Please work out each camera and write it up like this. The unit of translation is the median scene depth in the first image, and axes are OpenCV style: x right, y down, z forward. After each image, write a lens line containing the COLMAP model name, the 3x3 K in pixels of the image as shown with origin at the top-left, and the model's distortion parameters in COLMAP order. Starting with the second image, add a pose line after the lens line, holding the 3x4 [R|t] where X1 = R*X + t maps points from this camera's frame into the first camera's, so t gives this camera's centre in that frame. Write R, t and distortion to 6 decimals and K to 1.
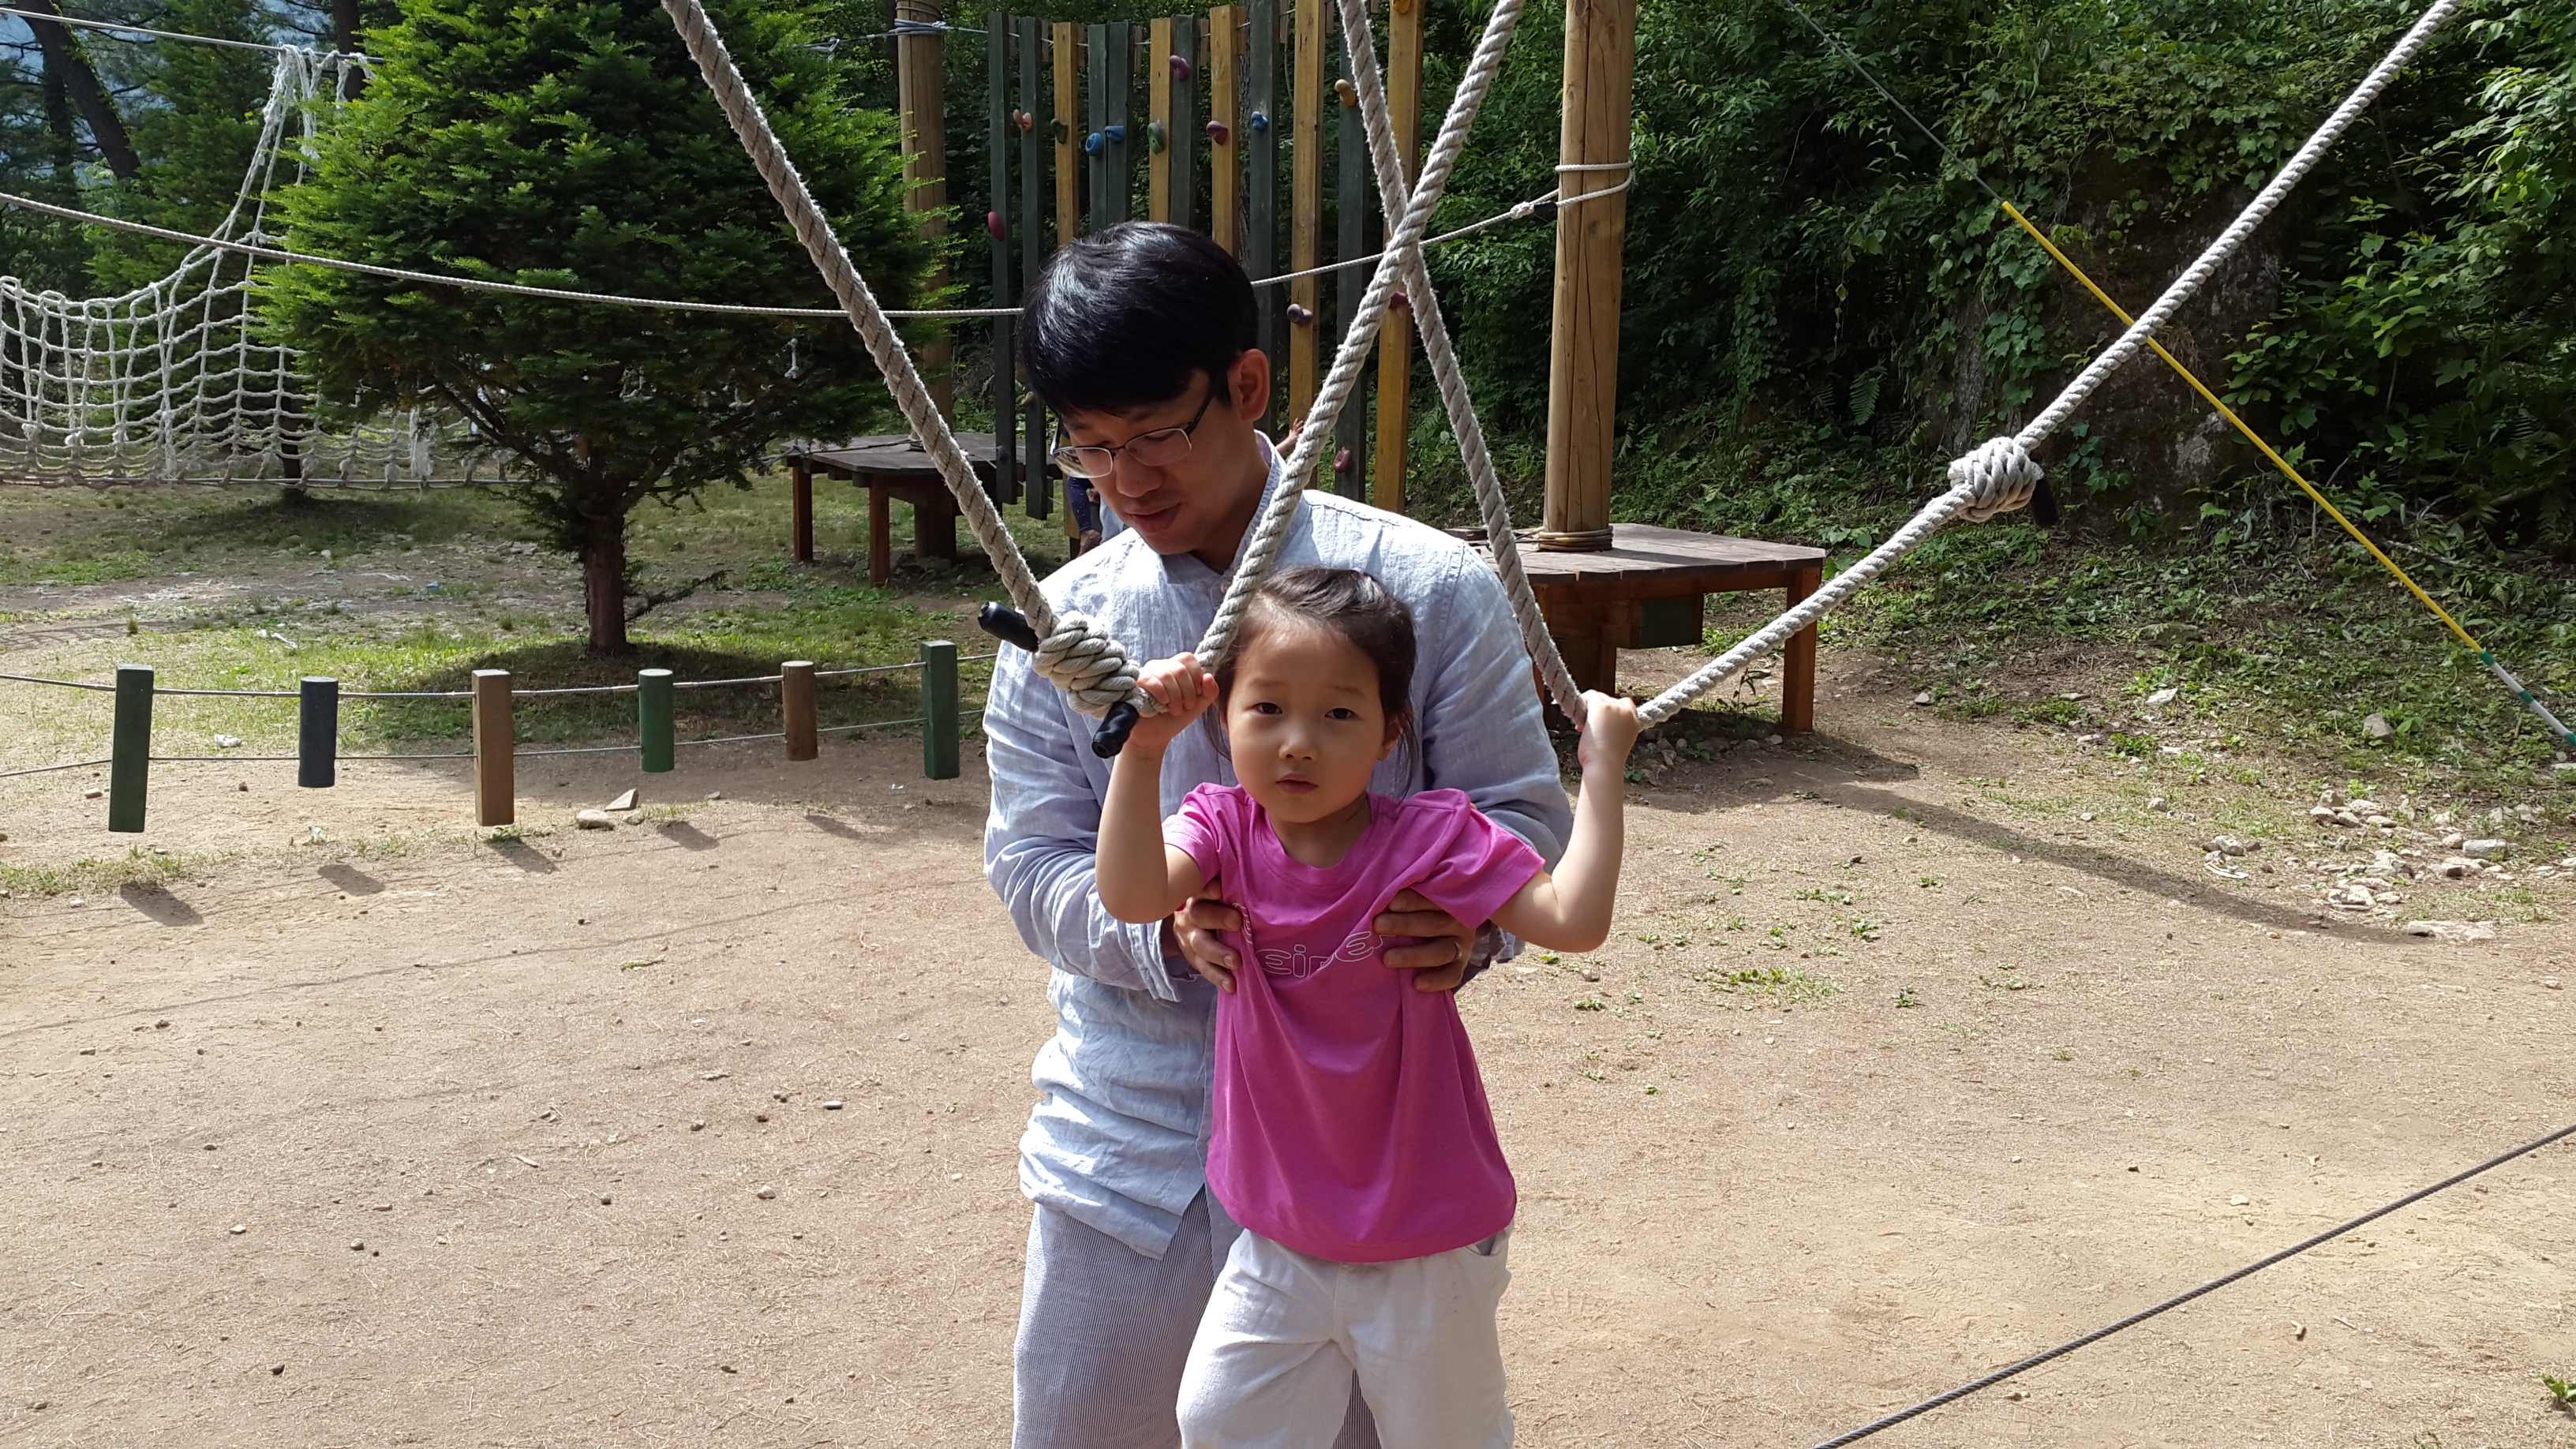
lens RADIAL K [[2188.6, 0, 1196.6], [0, 2188.6, 662.2], [0, 0, 1]] dist [0.102439, -0.144300]
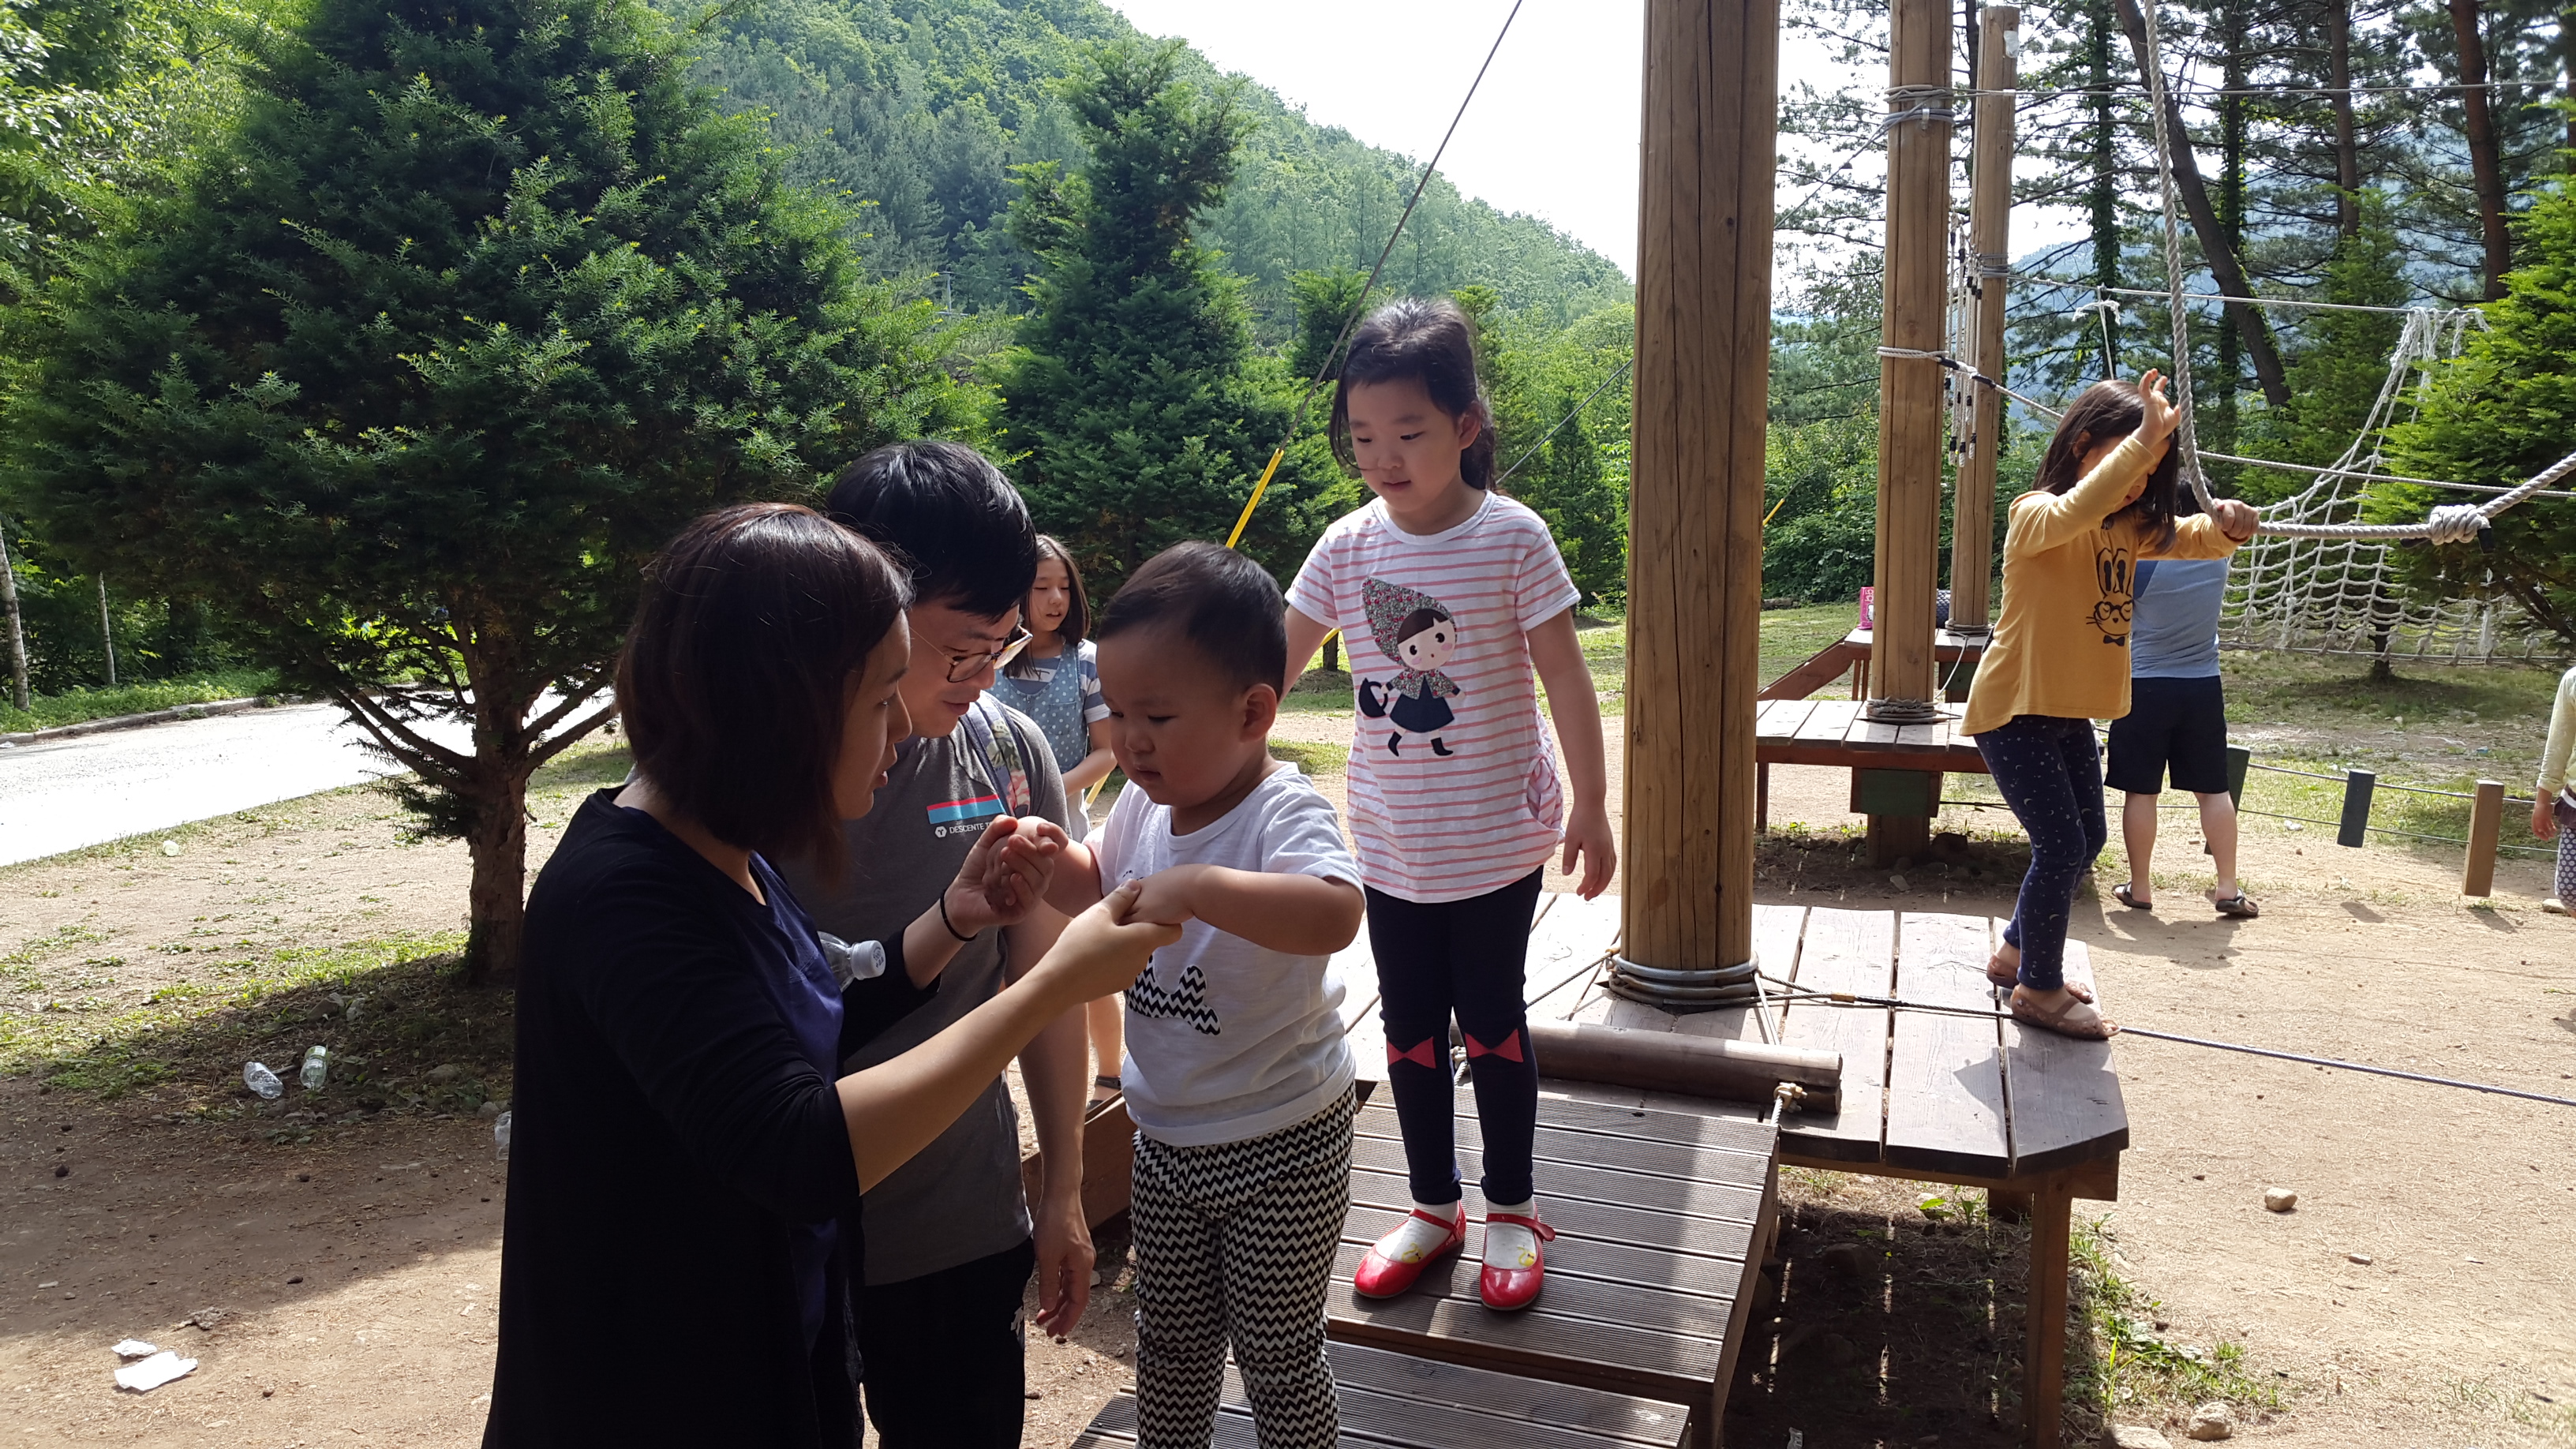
lens RADIAL K [[2188.6, 0, 1270.3], [0, 2188.6, 758.7], [0, 0, 1]] dist [0.102439, -0.144300]
pose [[0.653151, 0.099546, -0.750656, 0.170899], [-0.136096, 0.990611, 0.012948, 0.058346], [0.744897, 0.093705, 0.660567, -0.365616]]
